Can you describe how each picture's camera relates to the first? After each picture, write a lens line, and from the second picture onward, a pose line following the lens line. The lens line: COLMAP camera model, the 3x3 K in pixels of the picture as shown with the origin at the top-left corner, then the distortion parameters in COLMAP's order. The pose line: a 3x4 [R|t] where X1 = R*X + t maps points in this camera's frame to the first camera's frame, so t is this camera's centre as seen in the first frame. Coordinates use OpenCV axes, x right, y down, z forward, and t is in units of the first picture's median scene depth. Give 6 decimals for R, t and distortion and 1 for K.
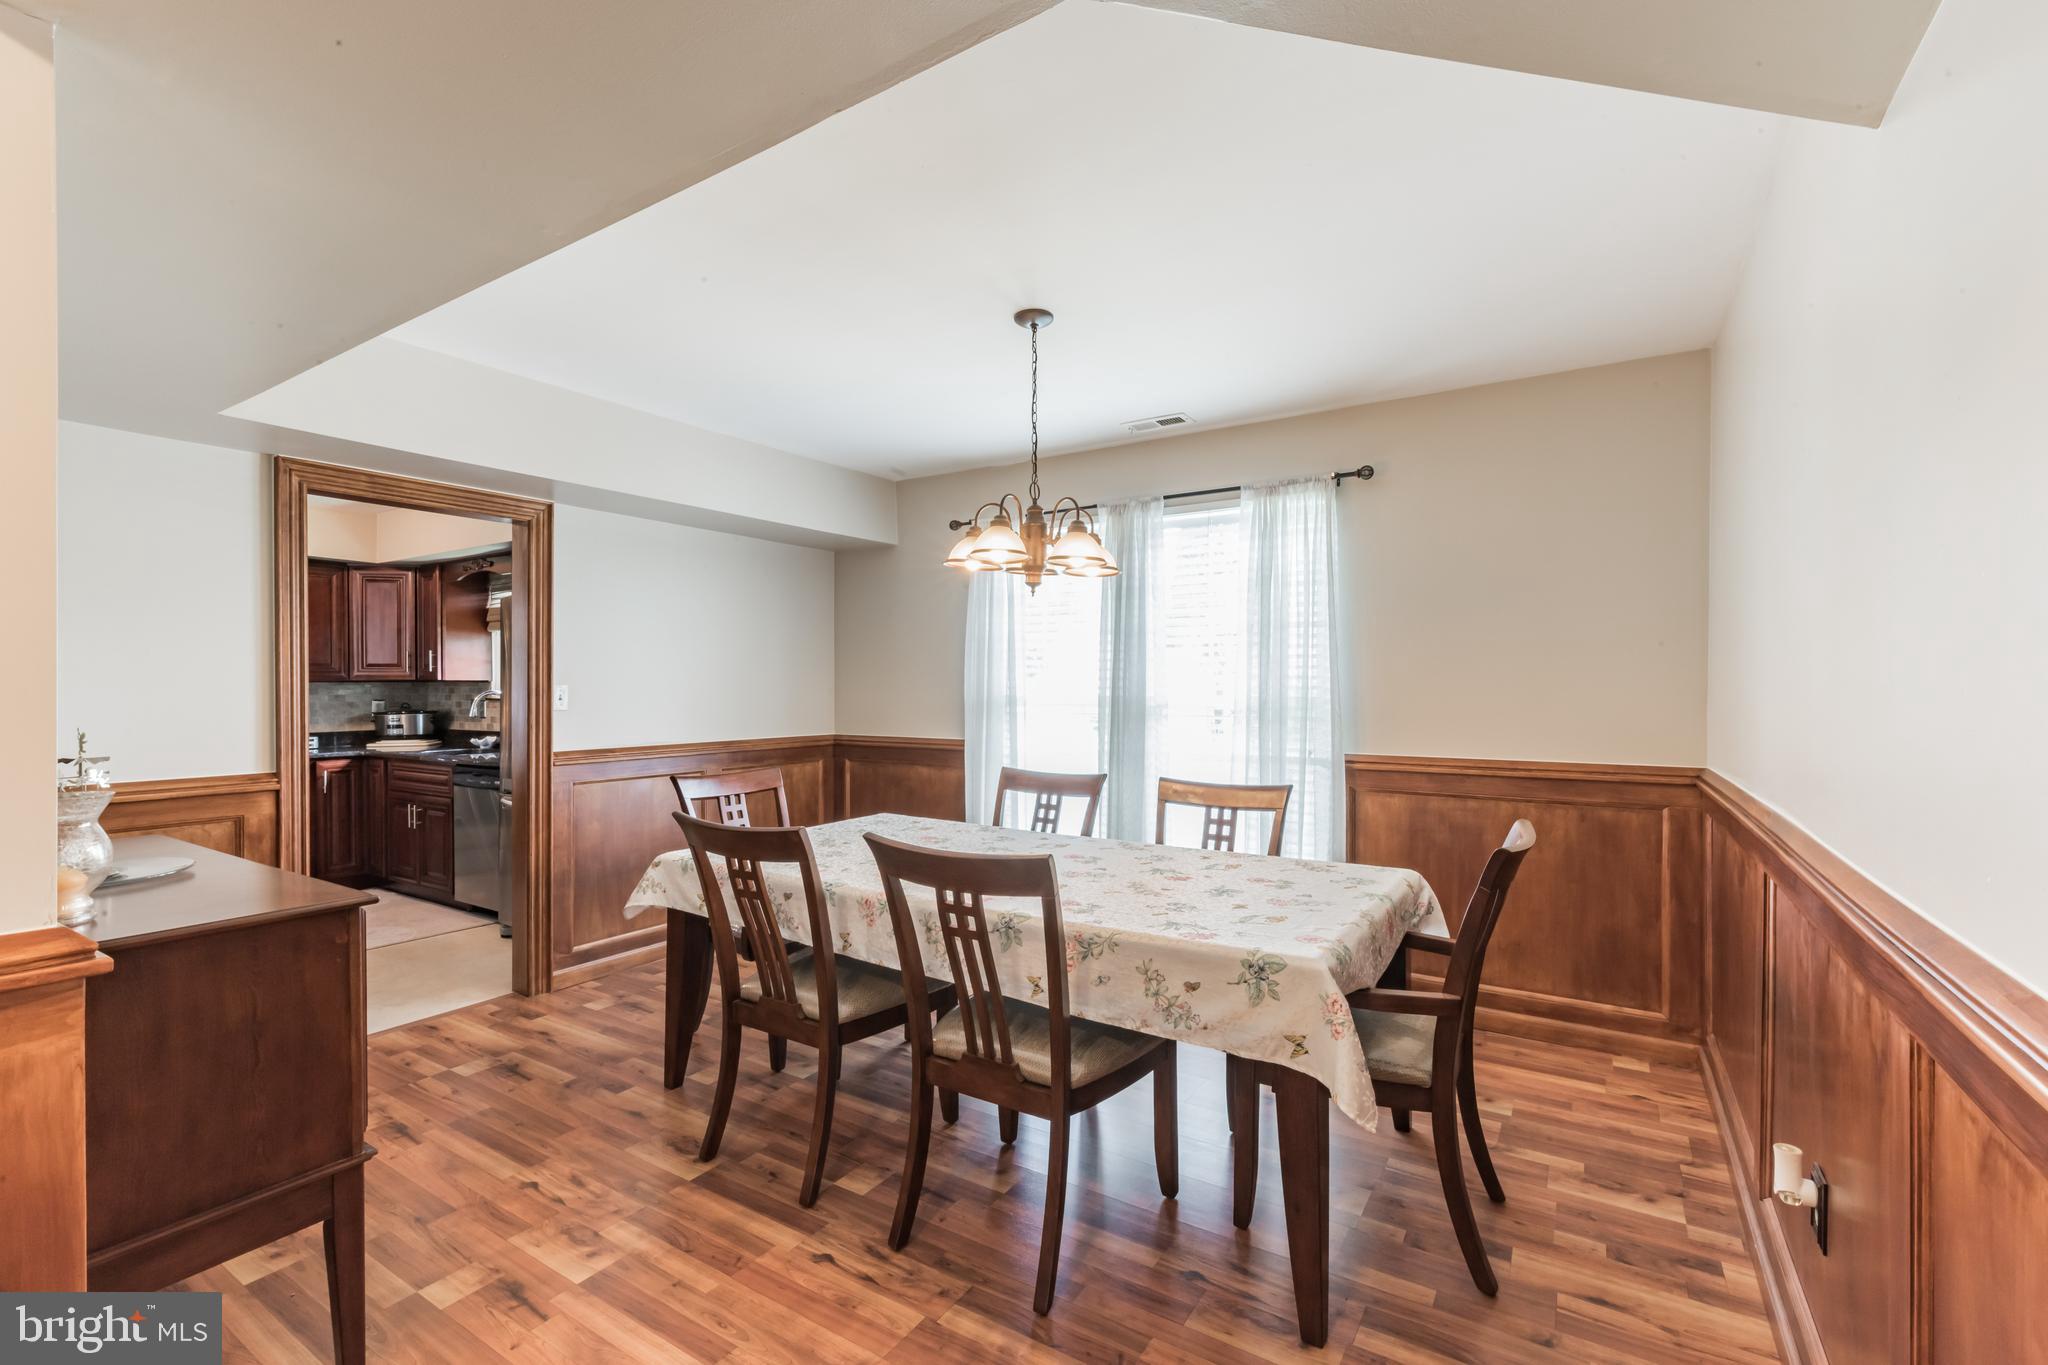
lens RADIAL K [[867.9, 0, 1118.7], [0, 867.9, 689.9], [0, 0, 1]] dist [-0.000186, -0.000013]
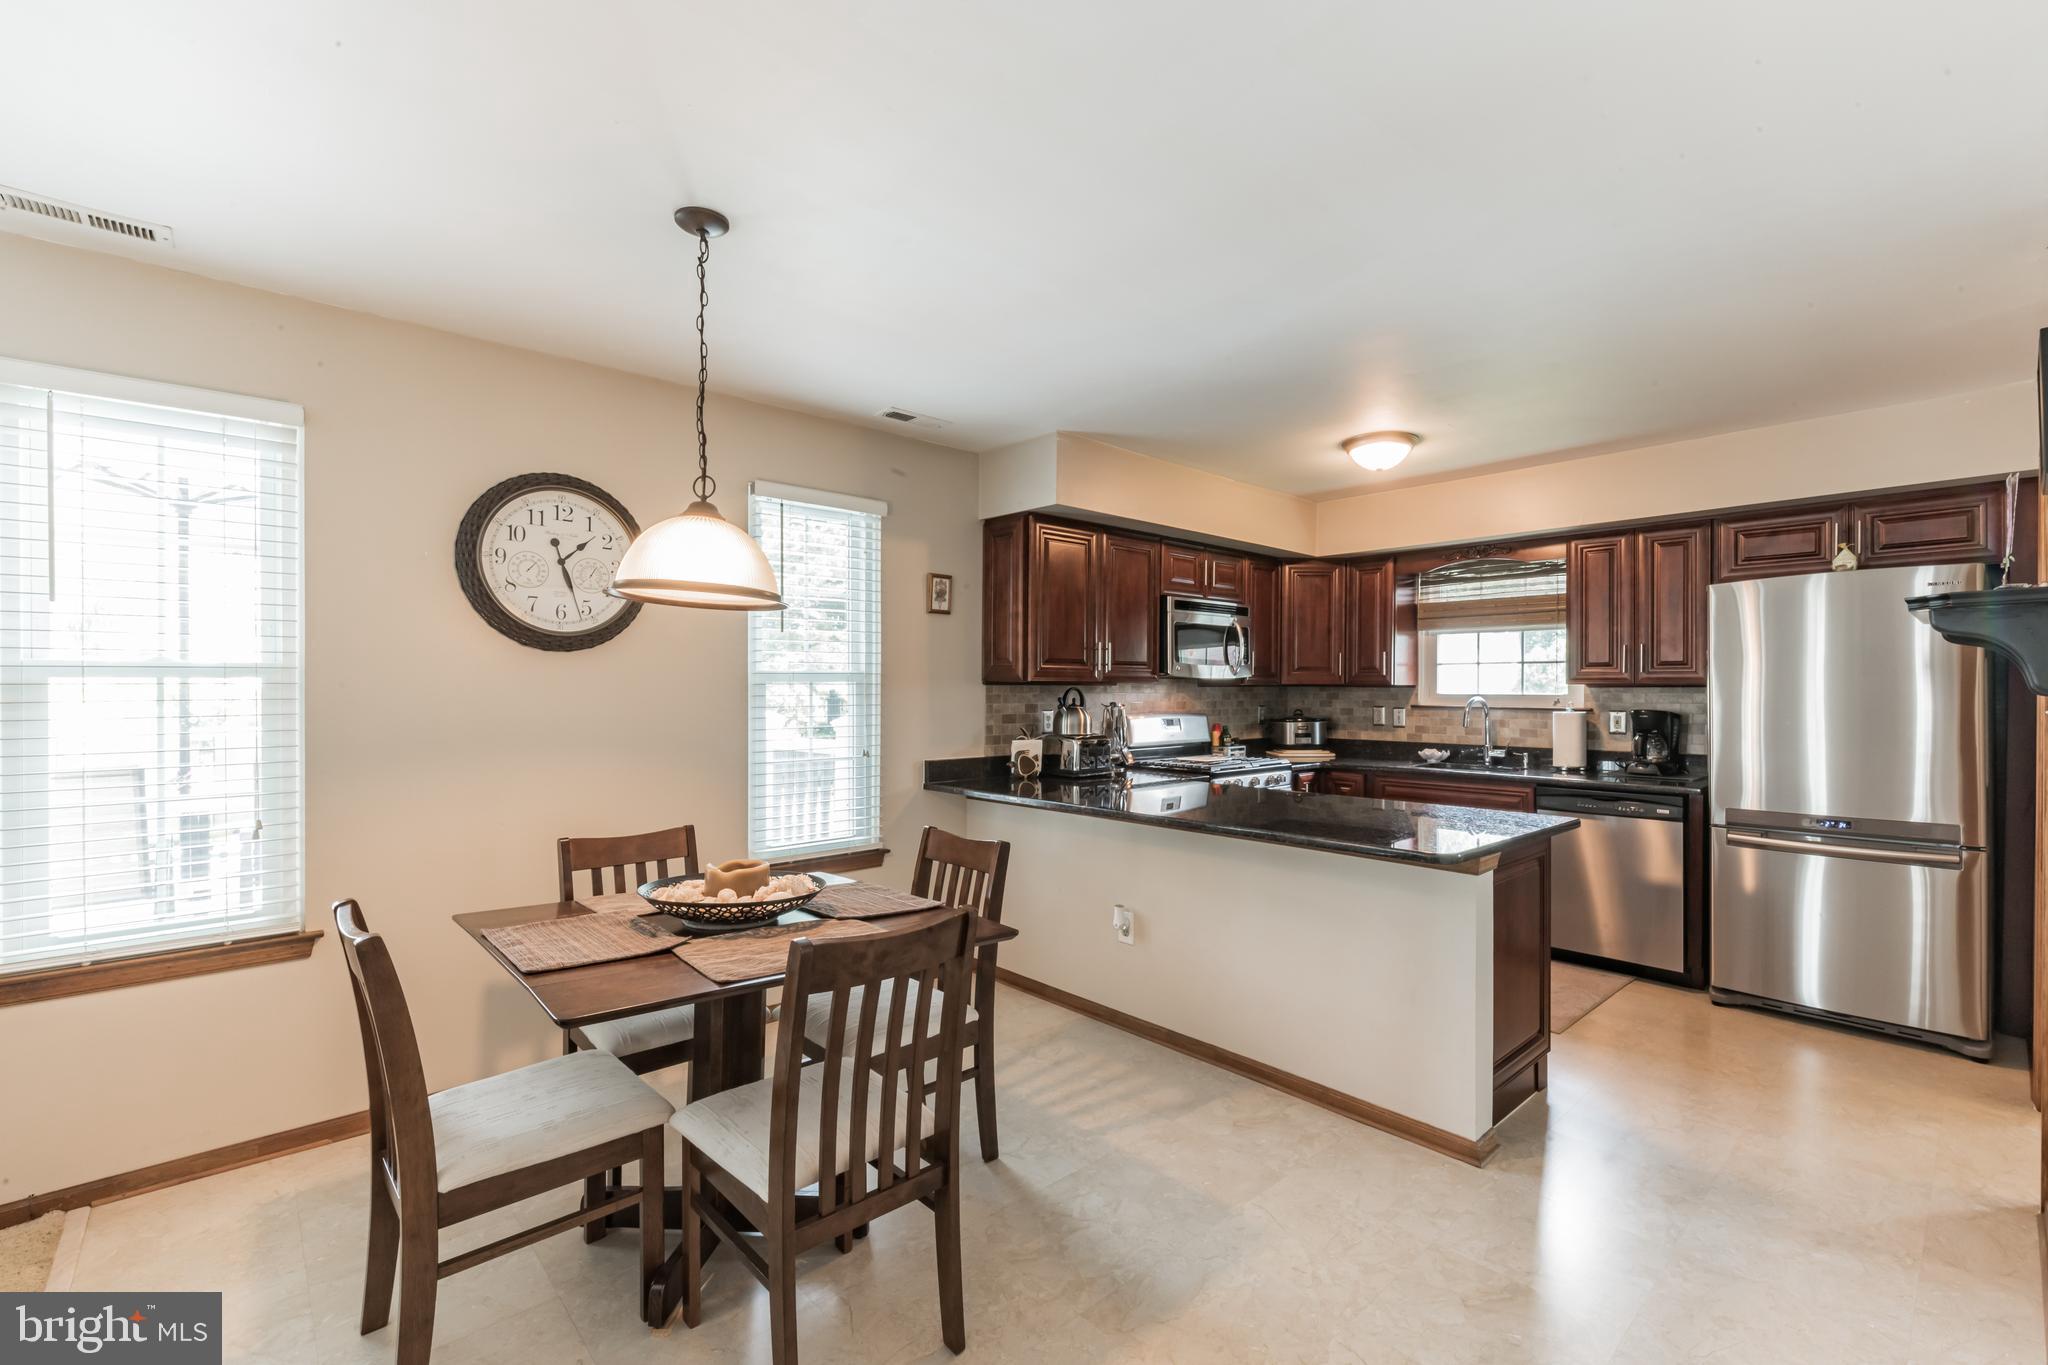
lens RADIAL K [[888.7, 0, 1126.8], [0, 888.7, 691.8], [0, 0, 1]] dist [0.000826, 0.000139]
pose [[0.962708, 0.003682, -0.270516, -0.784678], [-0.004829, 0.999982, -0.003573, 0.000795], [0.270498, 0.004746, 0.962709, 0.049360]]
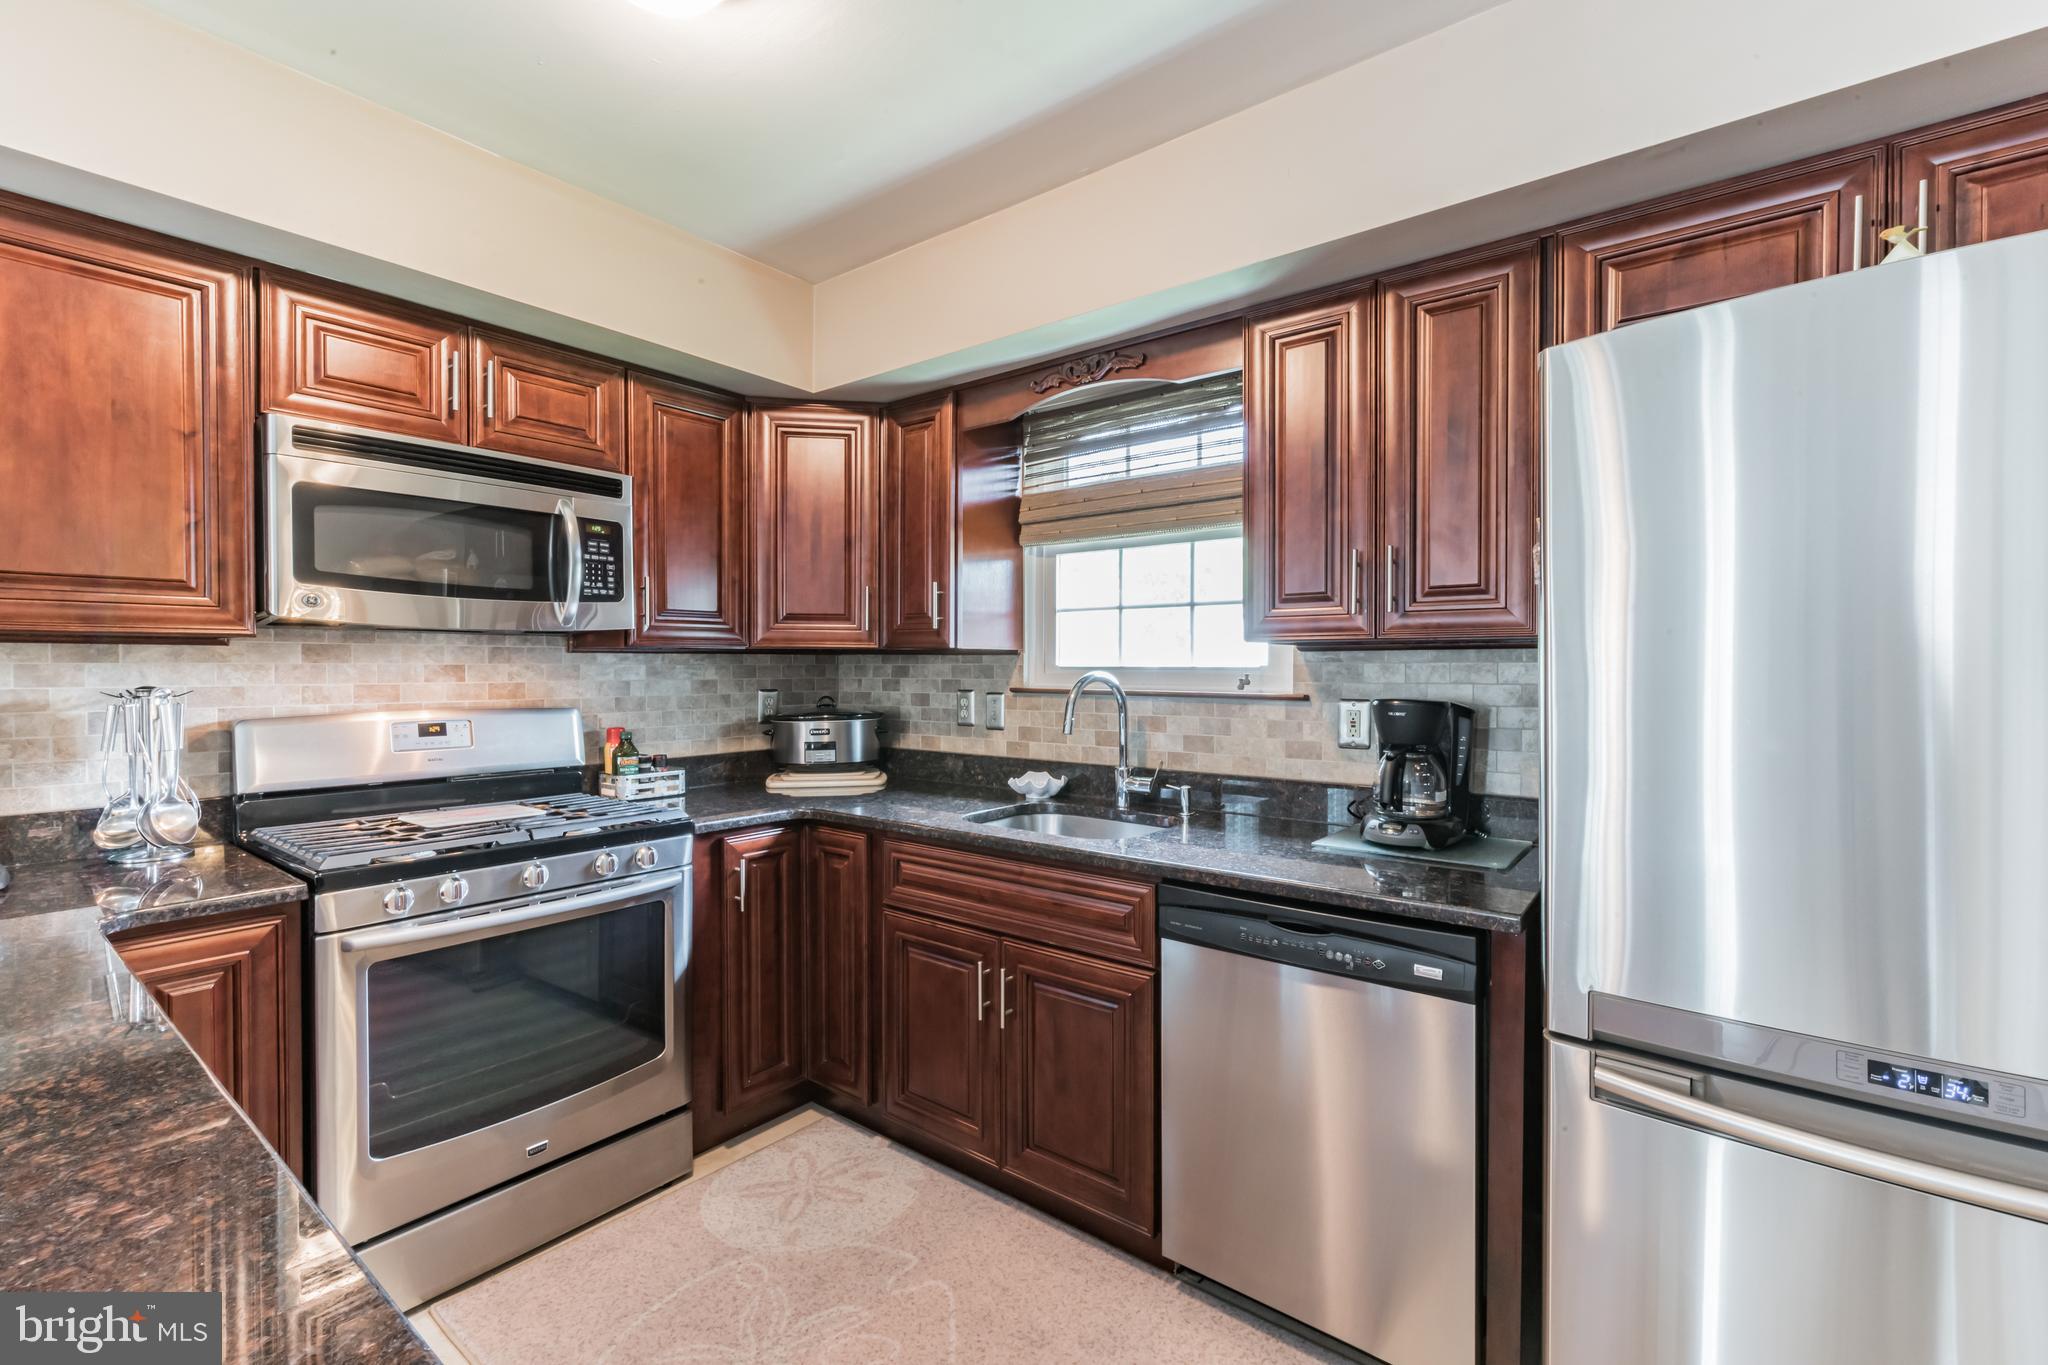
lens RADIAL K [[887.2, 0, 1124.6], [0, 887.2, 676.2], [0, 0, 1]] dist [-0.000703, -0.000325]
pose [[0.995003, 0.003014, -0.099804, -0.637218], [-0.002740, 0.999992, 0.002881, 0.001860], [0.099812, -0.002593, 0.995003, 0.545114]]
